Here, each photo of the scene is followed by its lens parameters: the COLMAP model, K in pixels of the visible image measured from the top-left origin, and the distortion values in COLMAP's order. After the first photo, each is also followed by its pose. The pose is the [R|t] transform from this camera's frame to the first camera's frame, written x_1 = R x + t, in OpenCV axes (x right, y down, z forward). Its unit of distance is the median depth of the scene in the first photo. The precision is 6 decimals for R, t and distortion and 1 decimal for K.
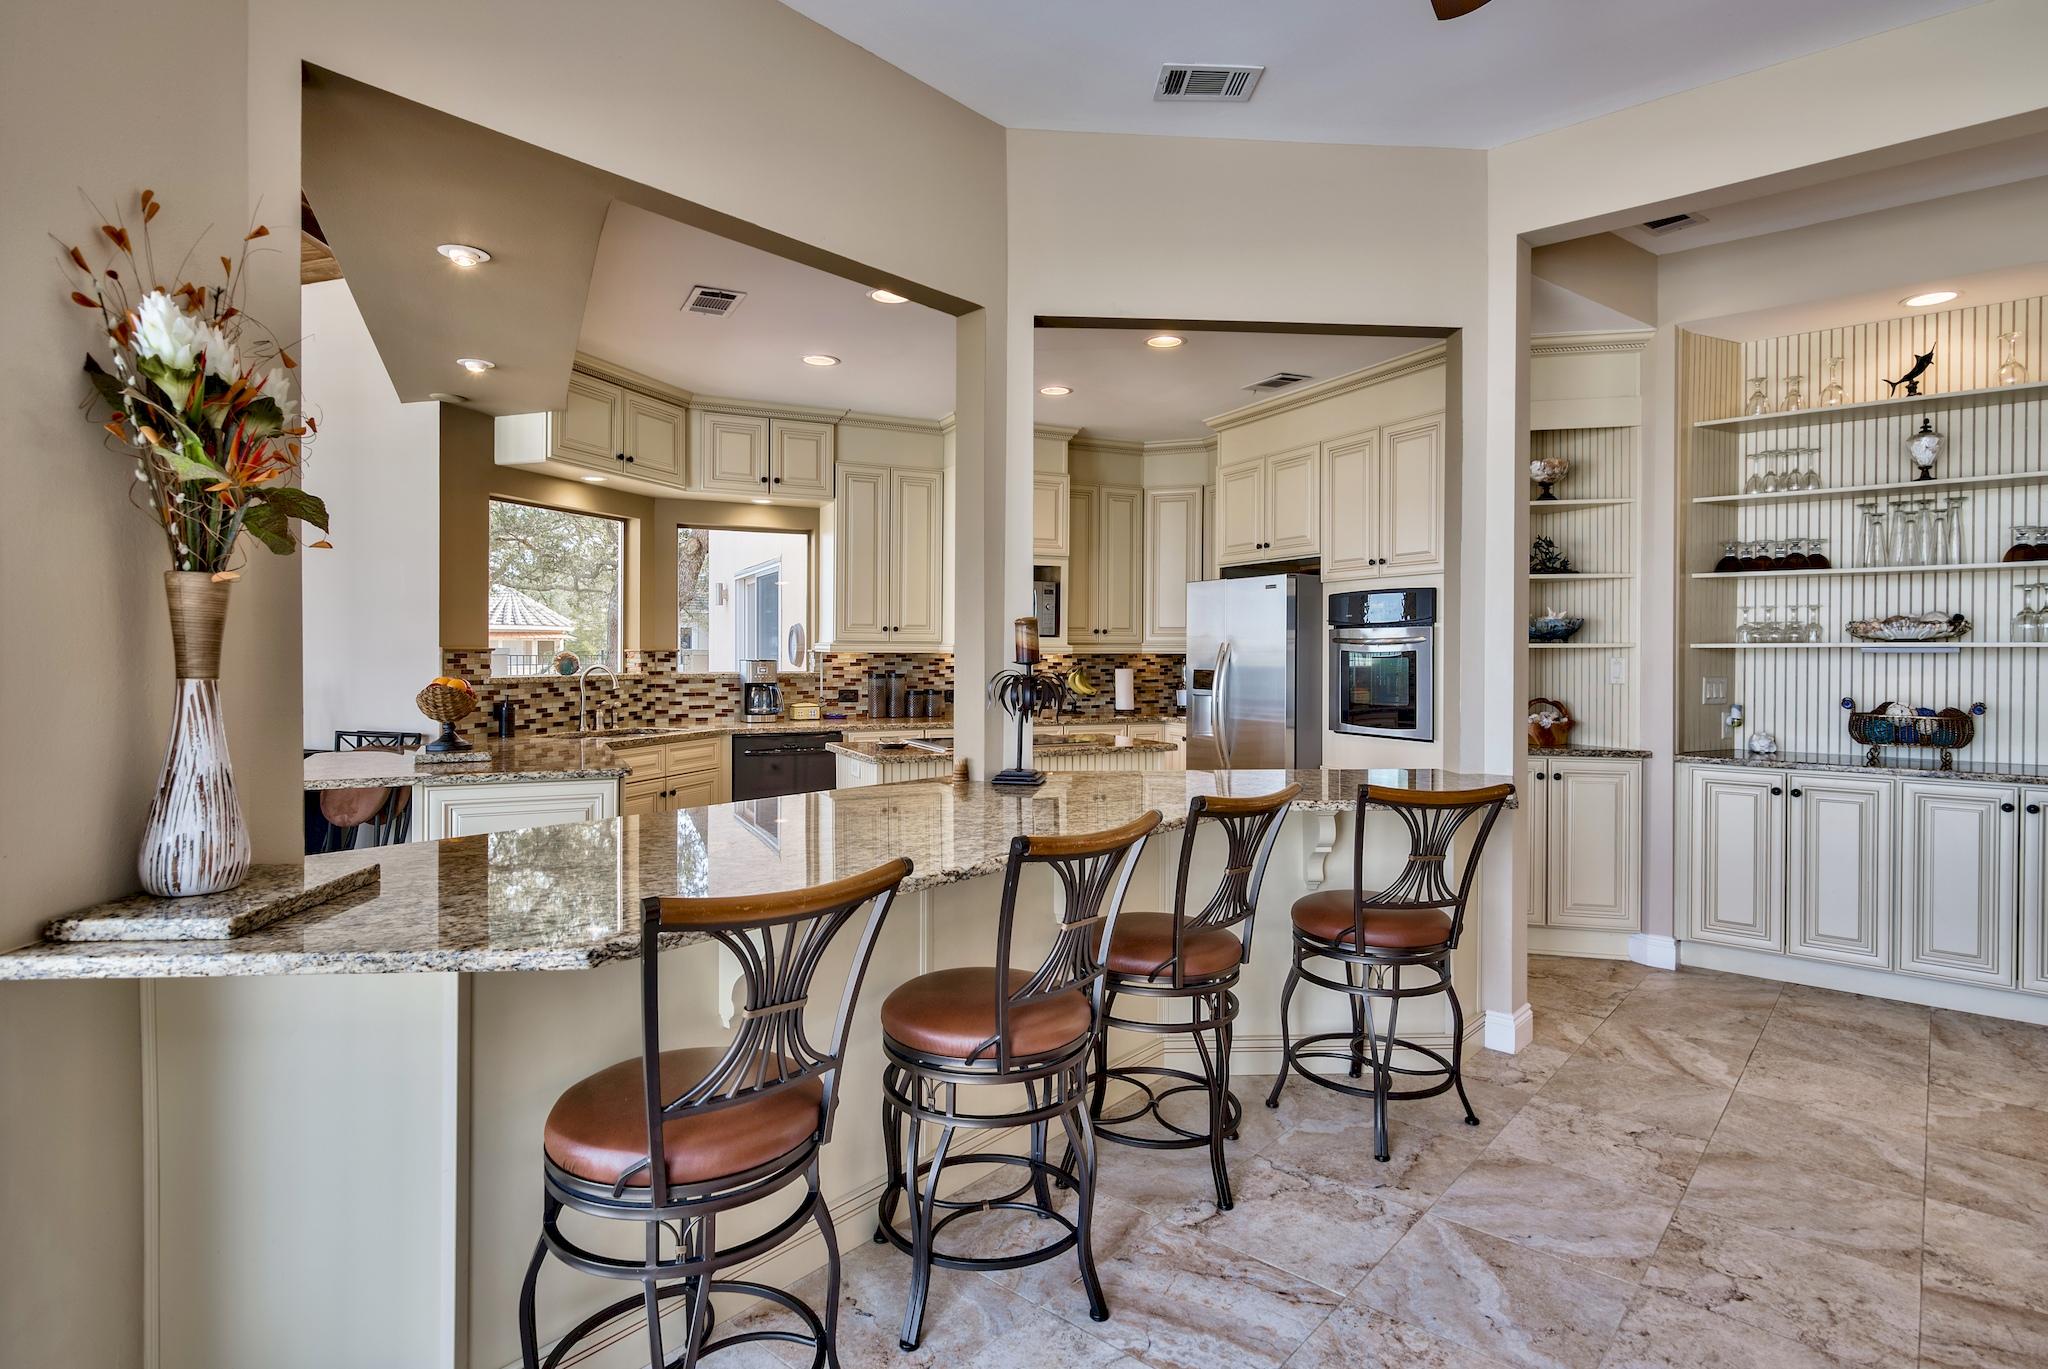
lens RADIAL K [[1116.9, 0, 1031.0], [0, 1116.9, 654.6], [0, 0, 1]] dist [-0.001396, 0.001943]
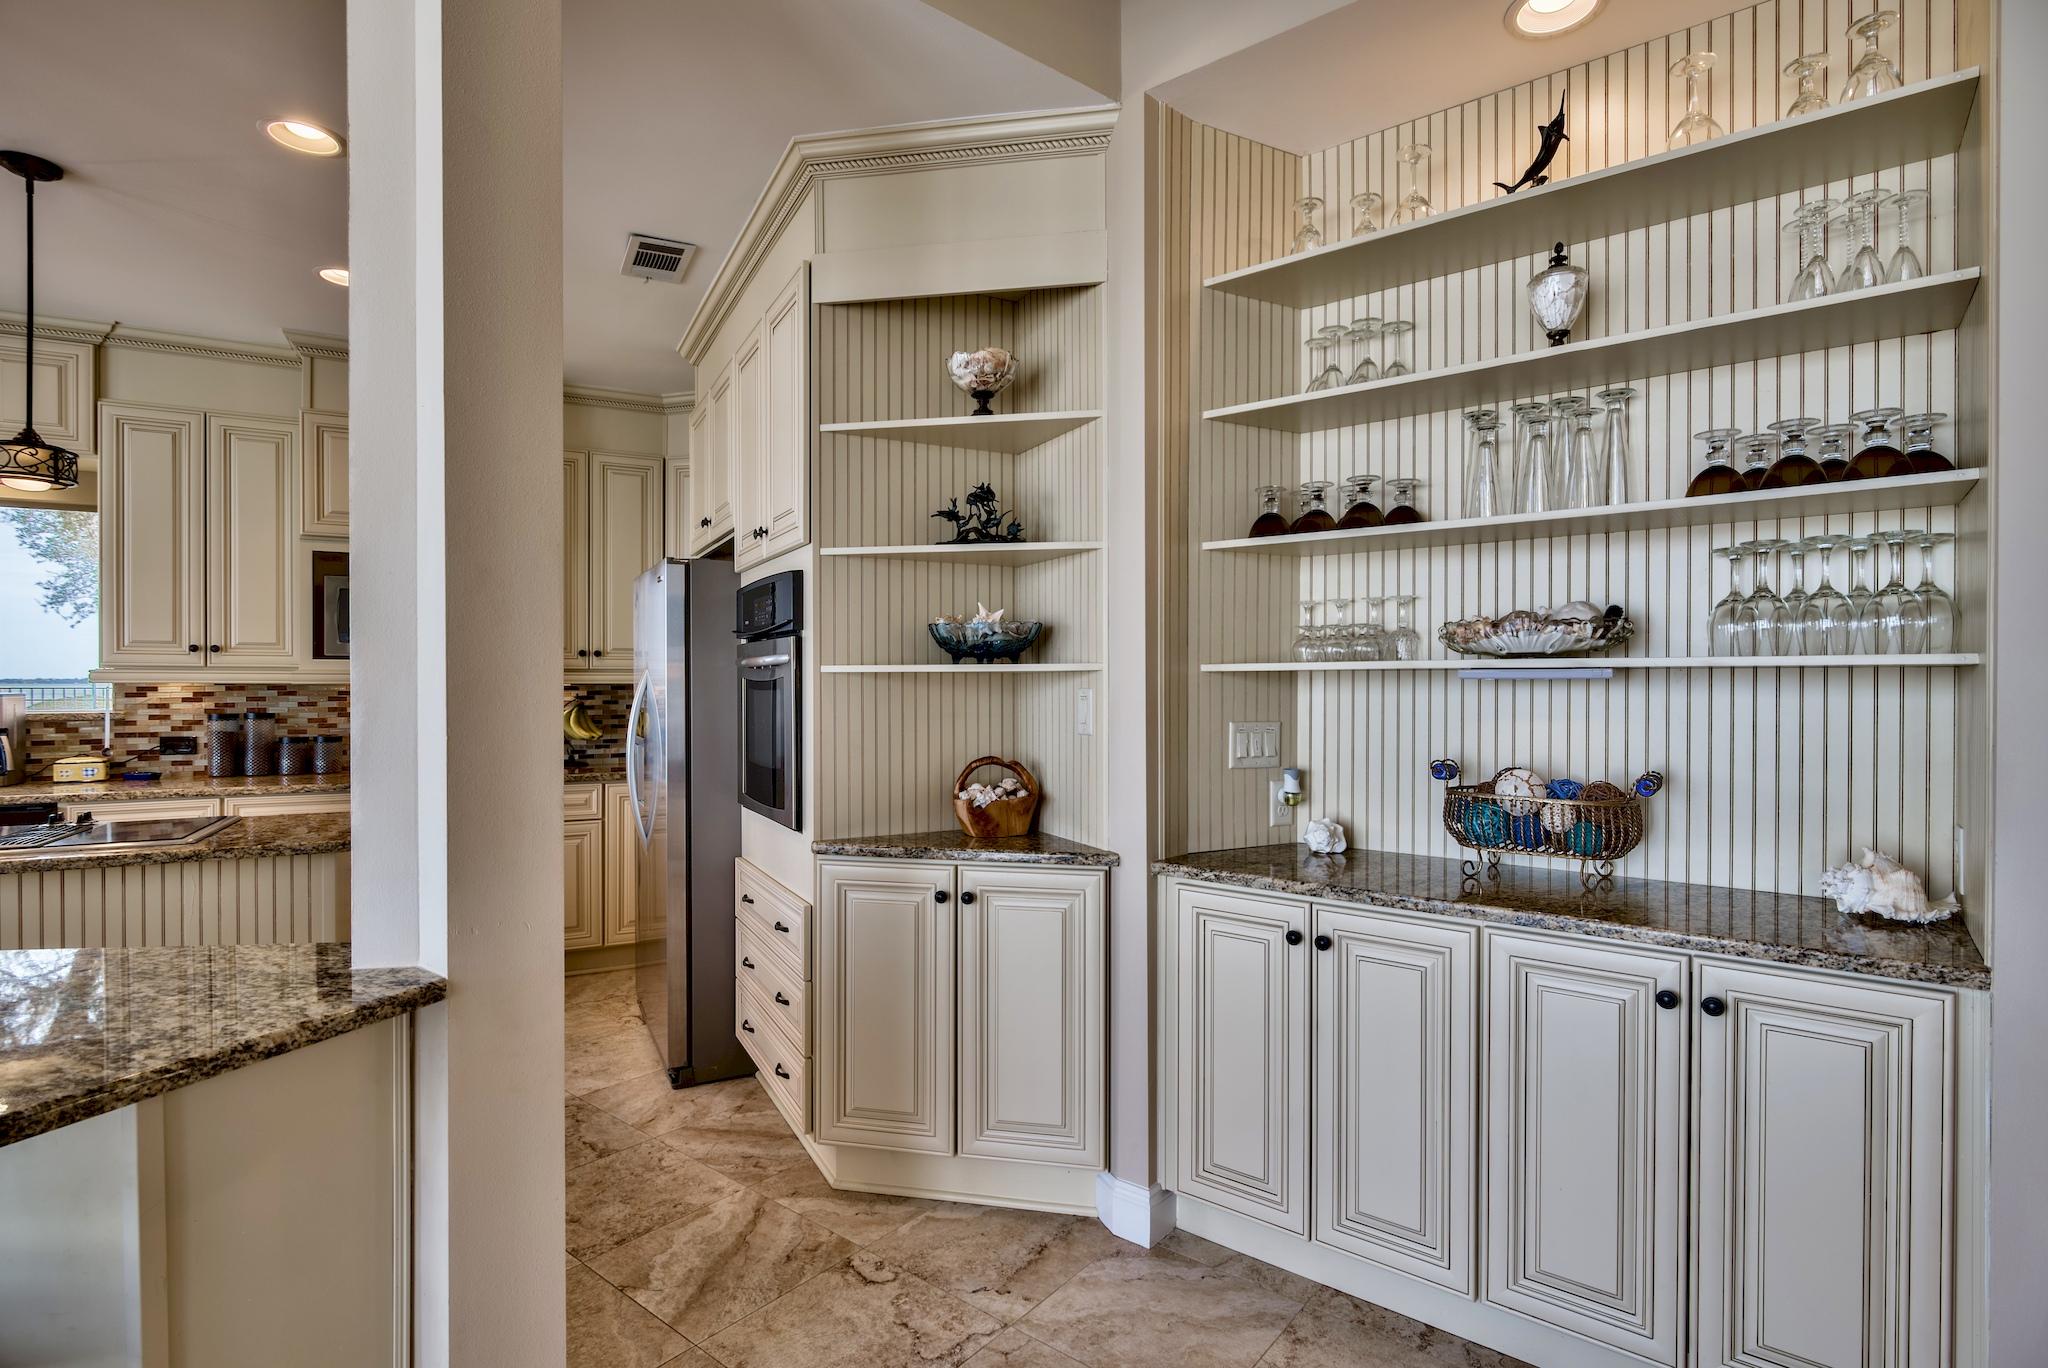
lens RADIAL K [[1045.4, 0, 1035.7], [0, 1045.4, 681.3], [0, 0, 1]] dist [-0.004359, 0.000053]
pose [[0.999320, -0.003064, 0.036755, 0.473922], [0.003155, 0.999992, -0.002414, 0.000308], [-0.036748, 0.002528, 0.999321, 0.453766]]
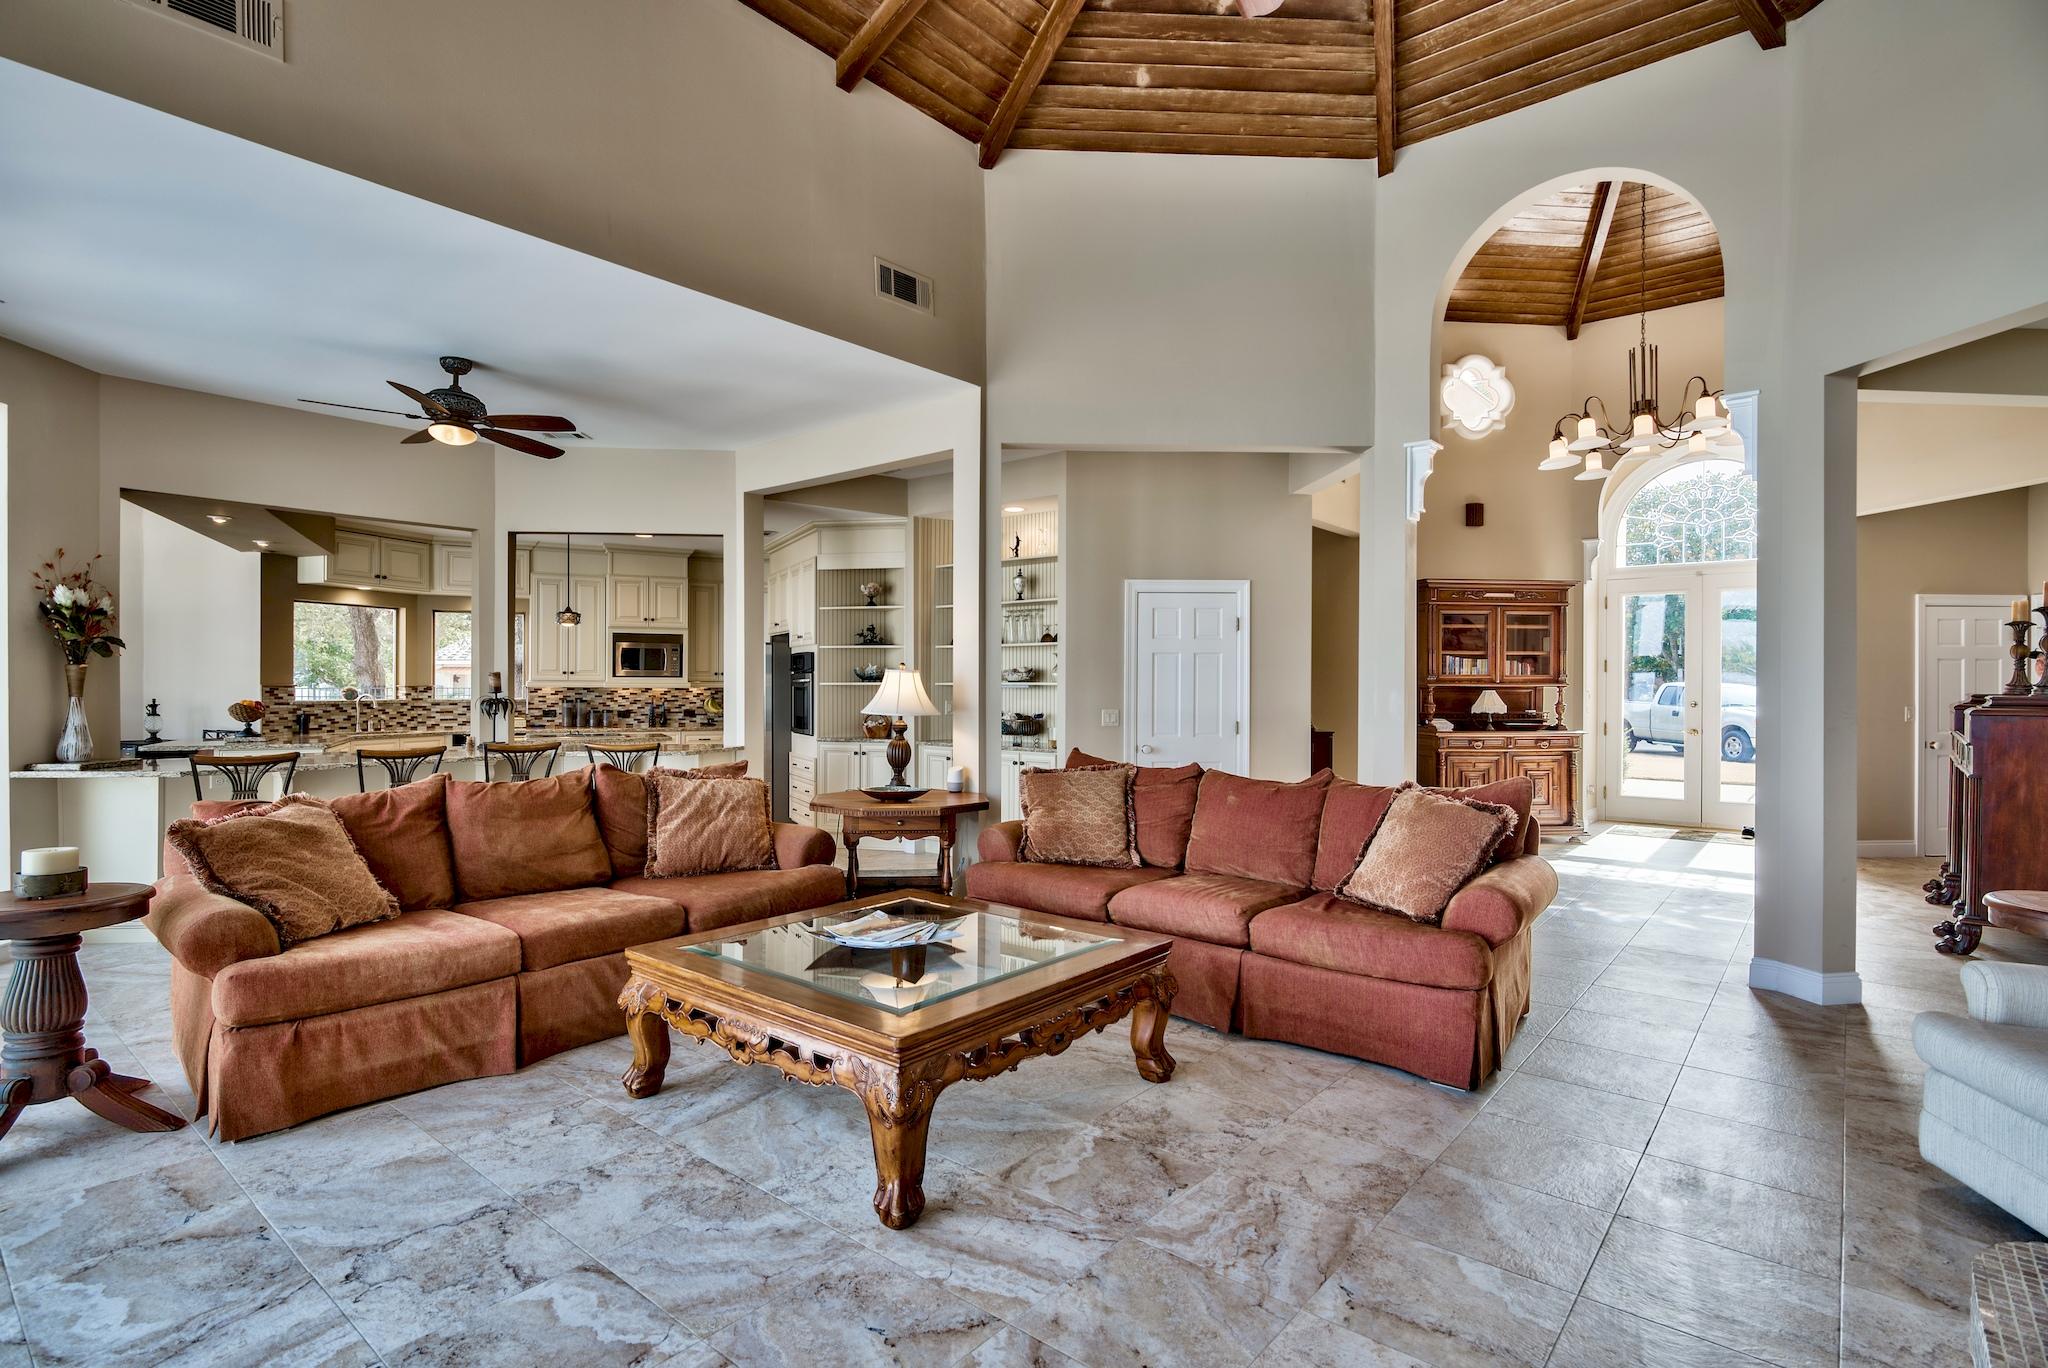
lens RADIAL K [[1045.4, 0, 1045.3], [0, 1045.4, 685.0], [0, 0, 1]] dist [-0.004359, 0.000053]
pose [[0.999526, 0.000461, 0.030766, 0.705295], [-0.000409, 0.999998, -0.001697, -0.003198], [-0.030767, 0.001683, 0.999525, -0.754503]]
